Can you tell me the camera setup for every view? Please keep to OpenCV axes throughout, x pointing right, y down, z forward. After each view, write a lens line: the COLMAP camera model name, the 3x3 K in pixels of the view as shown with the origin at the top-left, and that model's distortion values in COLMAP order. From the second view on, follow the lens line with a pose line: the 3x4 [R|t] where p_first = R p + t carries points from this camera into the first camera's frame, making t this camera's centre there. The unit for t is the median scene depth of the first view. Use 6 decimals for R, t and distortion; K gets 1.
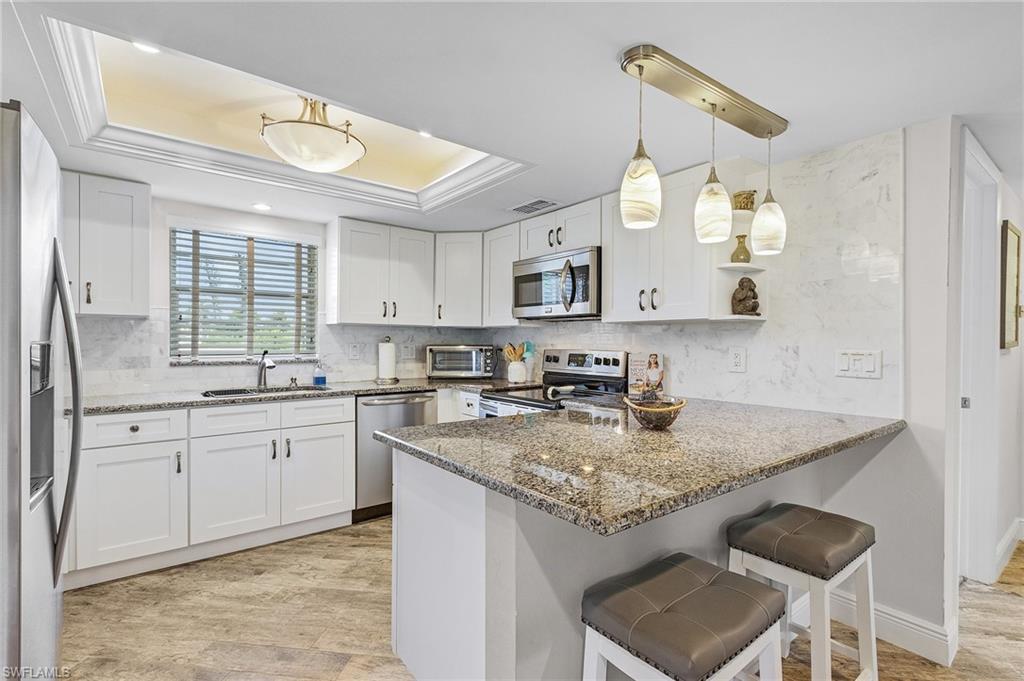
lens RADIAL K [[480.0, 0, 513.5], [0, 480.0, 345.3], [0, 0, 1]] dist [-0.000895, -0.000271]
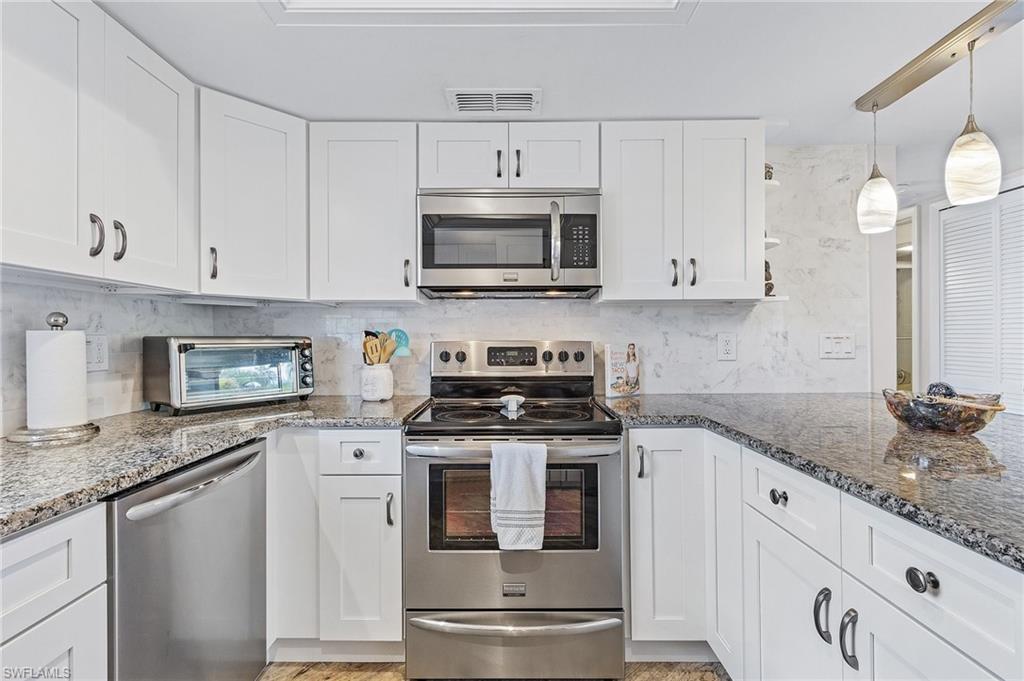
lens RADIAL K [[480.0, 0, 513.5], [0, 480.0, 345.3], [0, 0, 1]] dist [-0.000895, -0.000271]
pose [[0.613379, -0.017098, 0.789604, -0.447665], [0.014114, 0.999843, 0.010686, 0.009677], [-0.789663, 0.004590, 0.613524, 0.657259]]
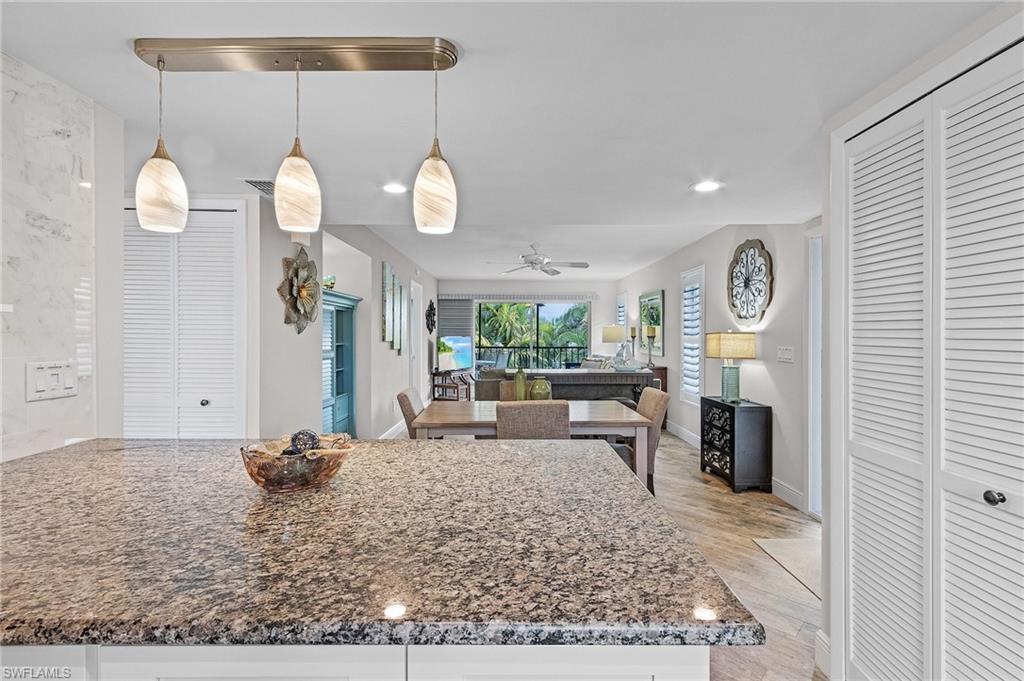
lens RADIAL K [[480.4, 0, 512.3], [0, 480.4, 332.6], [0, 0, 1]] dist [0.002290, 0.000037]
pose [[-0.790384, -0.004734, 0.612594, -0.214532], [-0.002087, 0.999985, 0.005035, -0.028948], [-0.612608, 0.002701, -0.790382, 0.832376]]
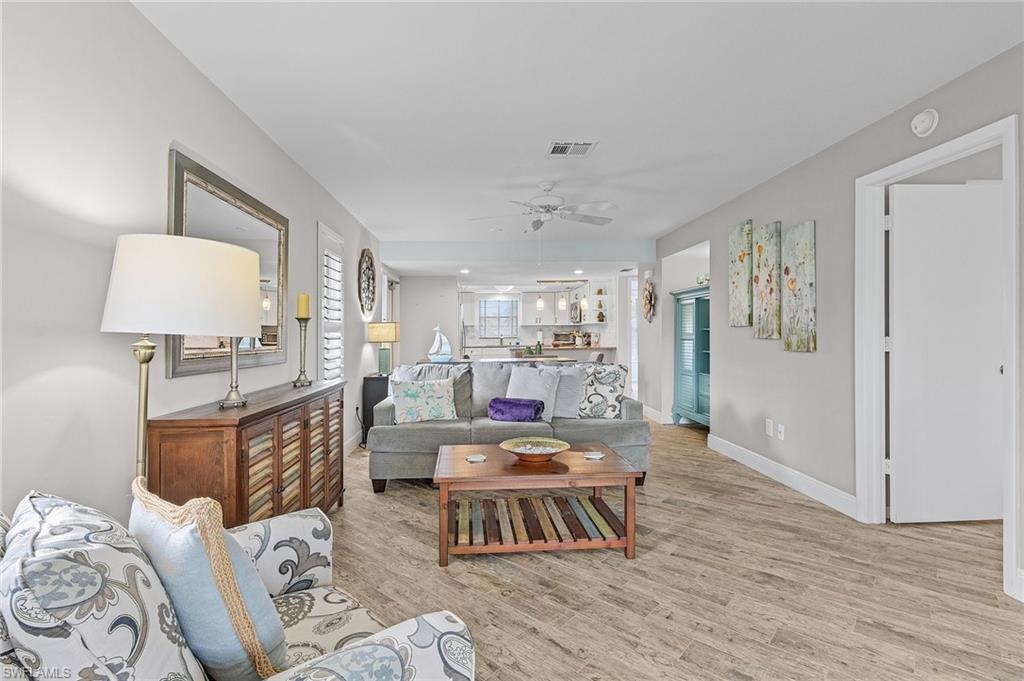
lens RADIAL K [[478.6, 0, 506.2], [0, 478.6, 339.8], [0, 0, 1]] dist [0.001676, -0.000086]
pose [[0.824604, -0.007475, -0.565661, 1.593108], [0.010850, 0.999938, 0.002603, 0.046422], [0.565606, -0.008284, 0.824634, -1.989999]]
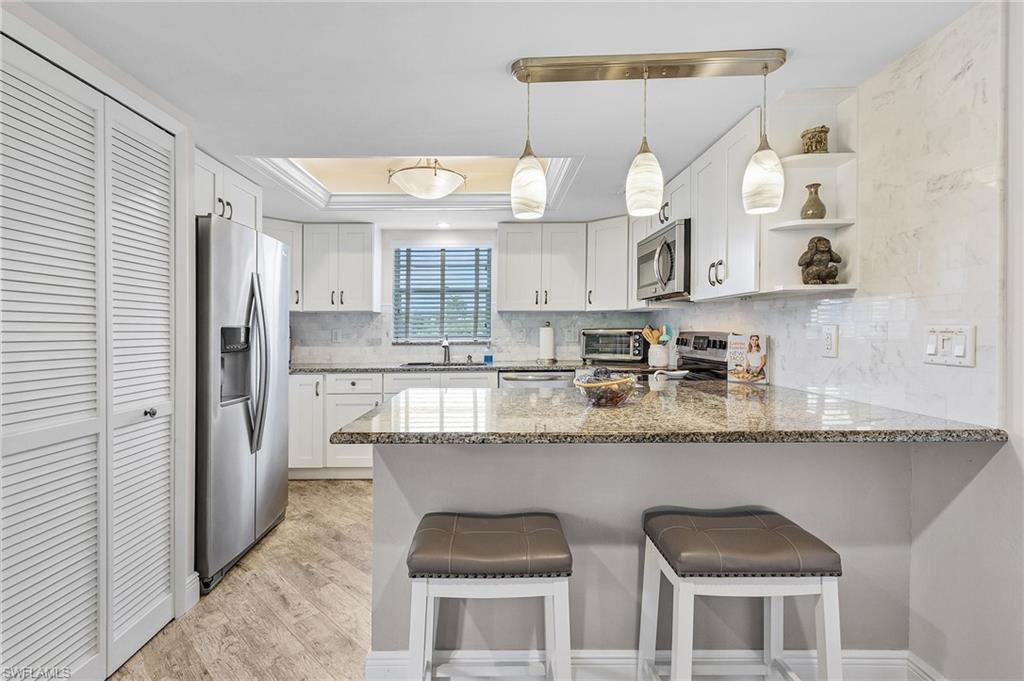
lens RADIAL K [[494.5, 0, 493.2], [0, 494.5, 335.4], [0, 0, 1]] dist [0.000214, -0.000206]
pose [[0.785998, -0.003140, -0.618221, 0.463181], [0.005896, 0.999980, 0.002417, 0.013272], [0.618200, -0.005544, 0.786001, 0.019402]]
